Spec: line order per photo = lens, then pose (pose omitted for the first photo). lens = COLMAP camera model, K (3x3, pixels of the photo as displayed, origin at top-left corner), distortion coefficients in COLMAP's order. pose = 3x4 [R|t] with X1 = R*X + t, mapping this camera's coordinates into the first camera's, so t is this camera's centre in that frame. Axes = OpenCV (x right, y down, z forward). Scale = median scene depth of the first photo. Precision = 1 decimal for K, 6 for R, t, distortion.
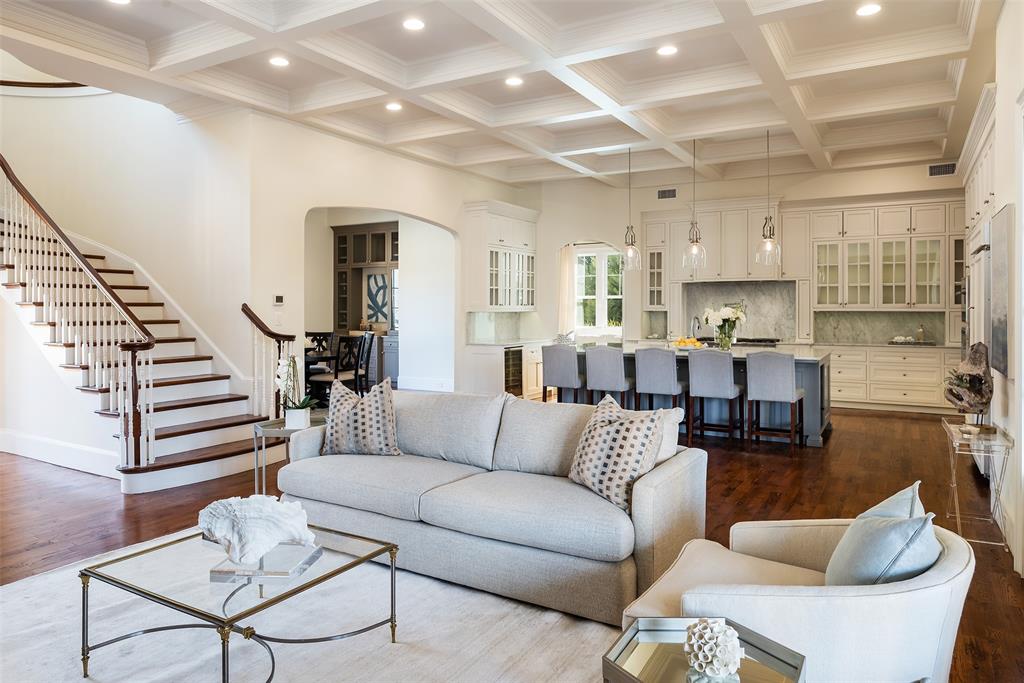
lens RADIAL K [[660.9, 0, 507.5], [0, 660.9, 310.5], [0, 0, 1]] dist [0.002110, -0.000747]
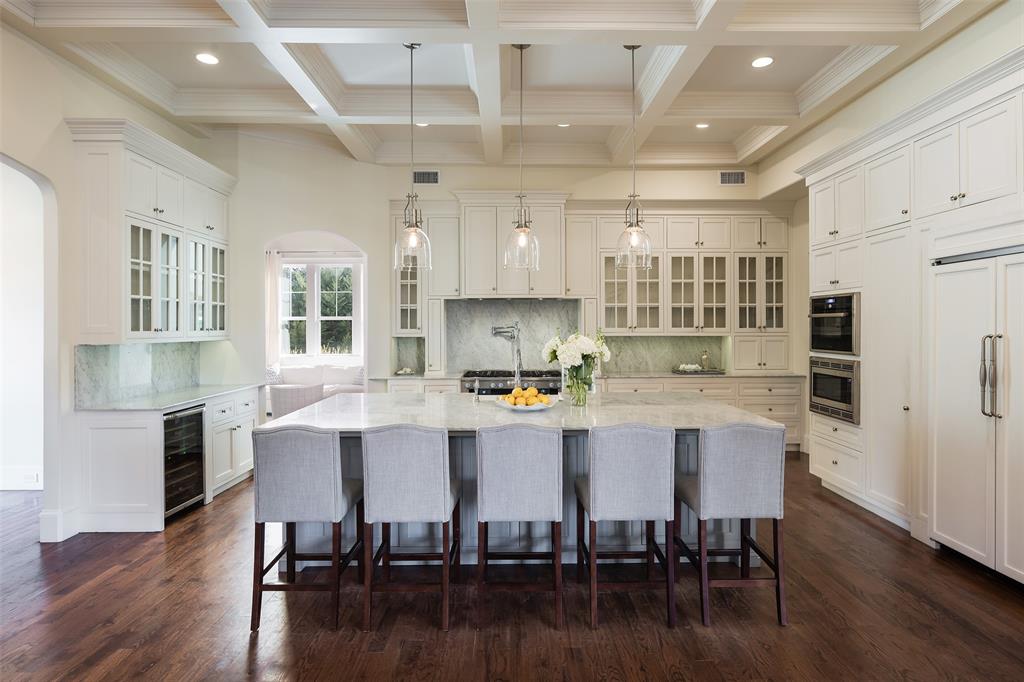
lens RADIAL K [[550.4, 0, 494.4], [0, 550.4, 331.4], [0, 0, 1]] dist [-0.004277, -0.000345]
pose [[0.876107, -0.004488, 0.482097, 0.014301], [0.003760, 0.999990, 0.002477, -0.007563], [-0.482103, -0.000358, 0.876115, 0.476269]]
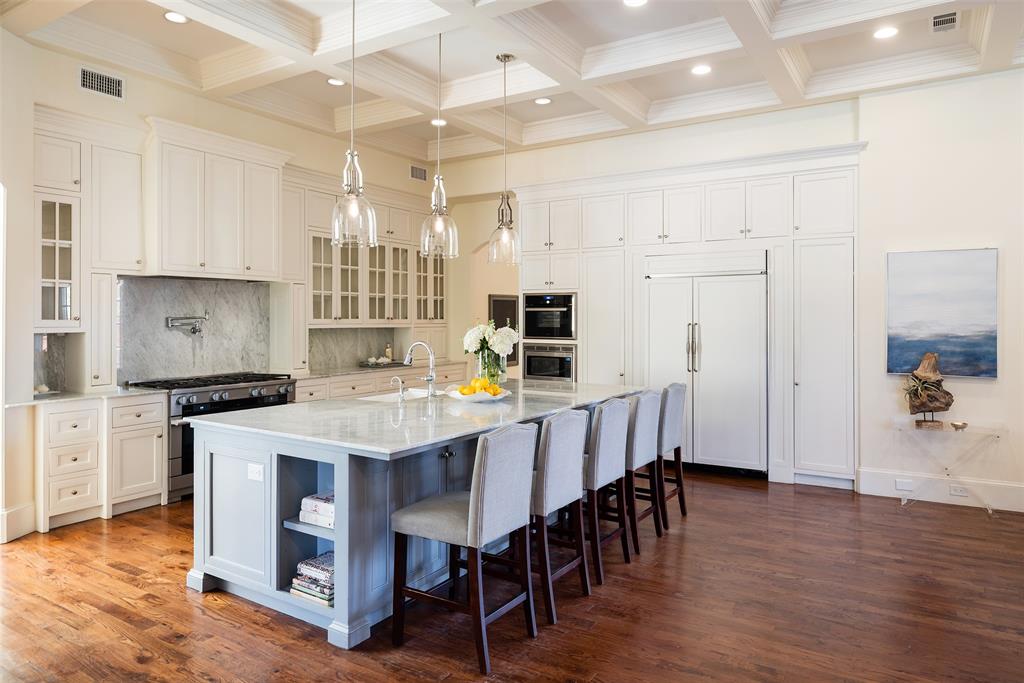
lens RADIAL K [[651.1, 0, 561.8], [0, 651.1, 320.2], [0, 0, 1]] dist [-0.016832, -0.000468]
pose [[0.030480, -0.000591, 0.999535, -0.229524], [0.004164, 0.999991, 0.000464, -0.007669], [-0.999527, 0.004148, 0.030482, 0.733203]]
